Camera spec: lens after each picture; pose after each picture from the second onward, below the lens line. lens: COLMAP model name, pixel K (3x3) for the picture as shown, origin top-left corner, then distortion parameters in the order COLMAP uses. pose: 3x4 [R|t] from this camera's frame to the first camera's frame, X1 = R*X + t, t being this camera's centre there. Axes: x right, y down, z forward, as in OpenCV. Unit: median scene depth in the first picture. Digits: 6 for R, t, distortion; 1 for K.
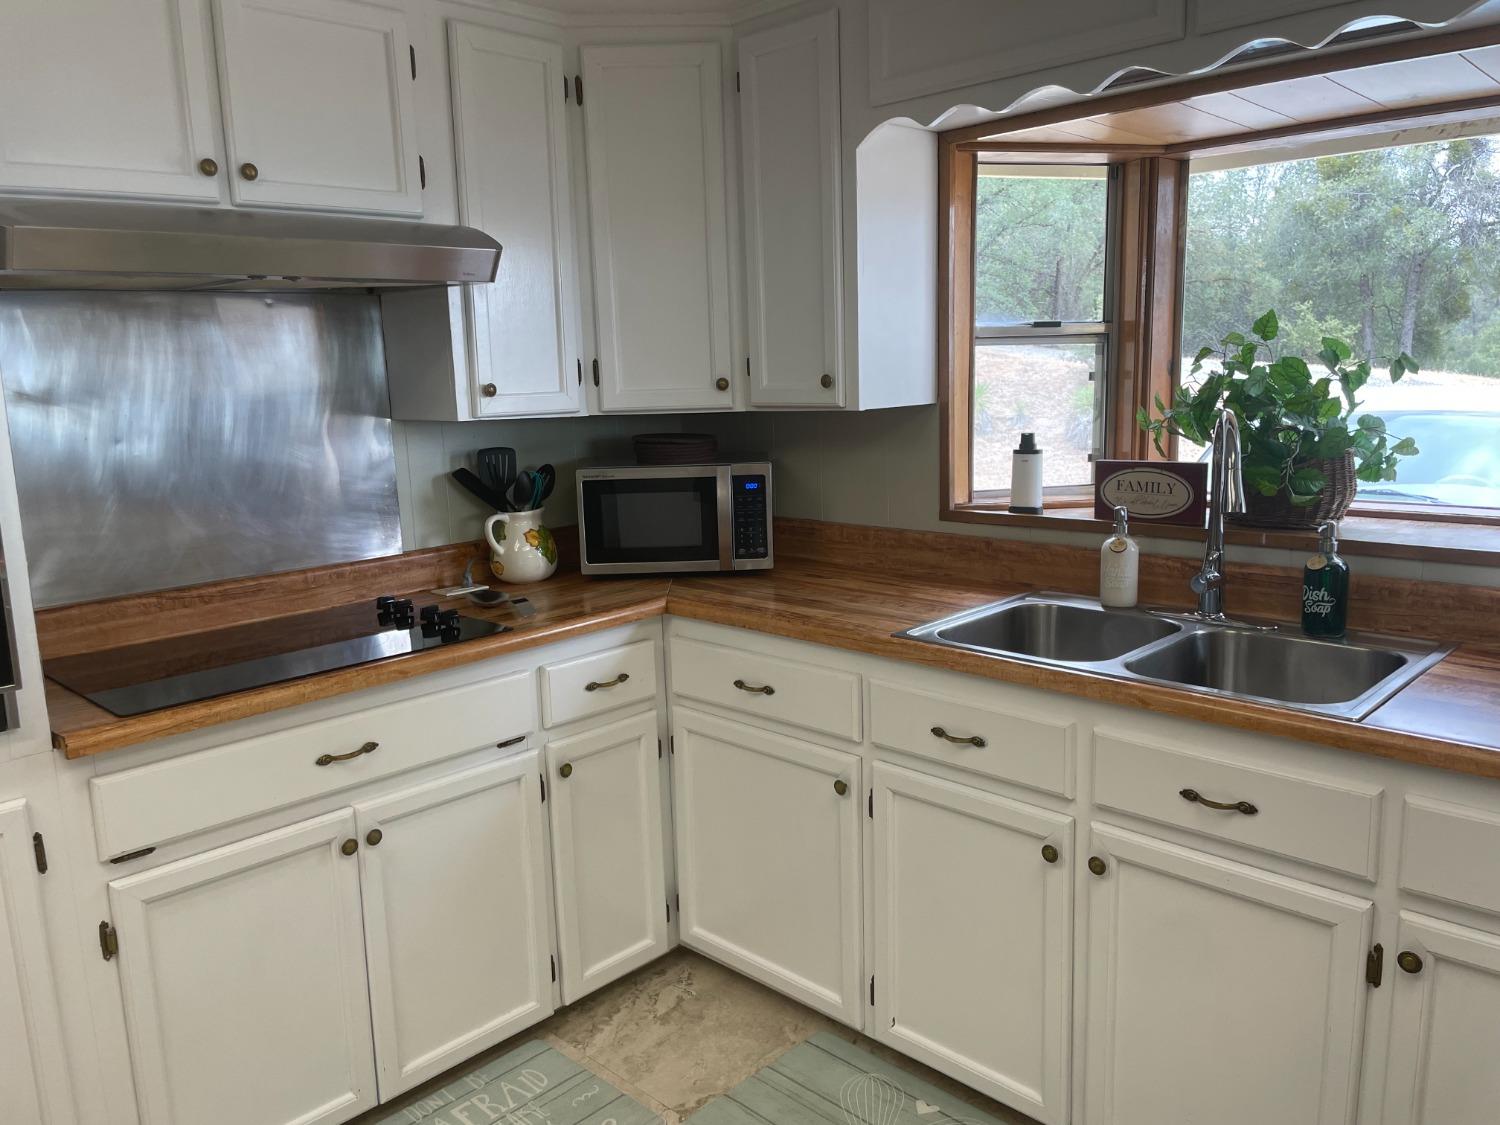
lens RADIAL K [[1148.3, 0, 755.8], [0, 1148.3, 559.4], [0, 0, 1]] dist [0.114929, -0.161032]
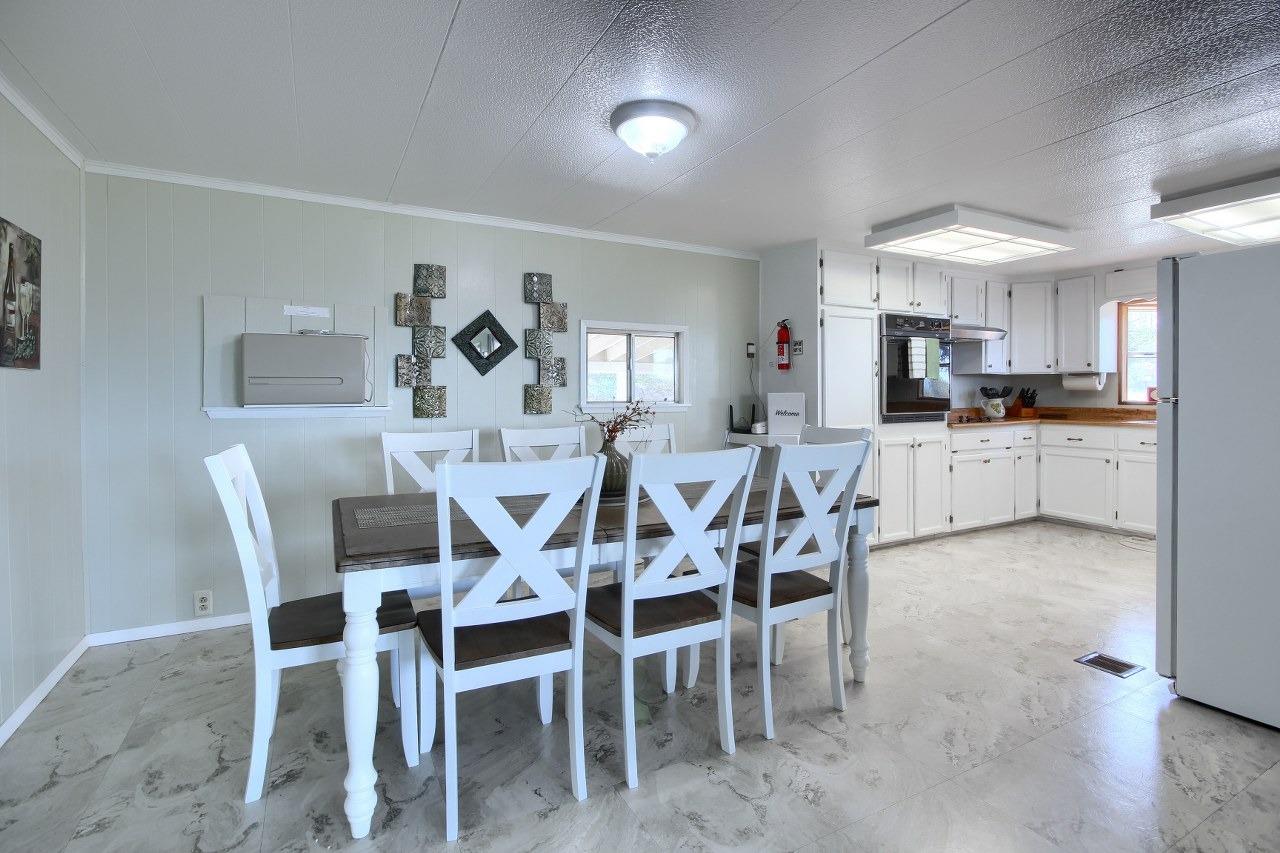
lens RADIAL K [[609.3, 0, 637.0], [0, 609.3, 402.4], [0, 0, 1]] dist [-0.000312, 0.000392]
pose [[0.949265, 0.031550, -0.312889, -0.716628], [-0.076776, 0.988098, -0.133294, 0.349766], [0.304960, 0.150554, 0.940390, -1.330153]]
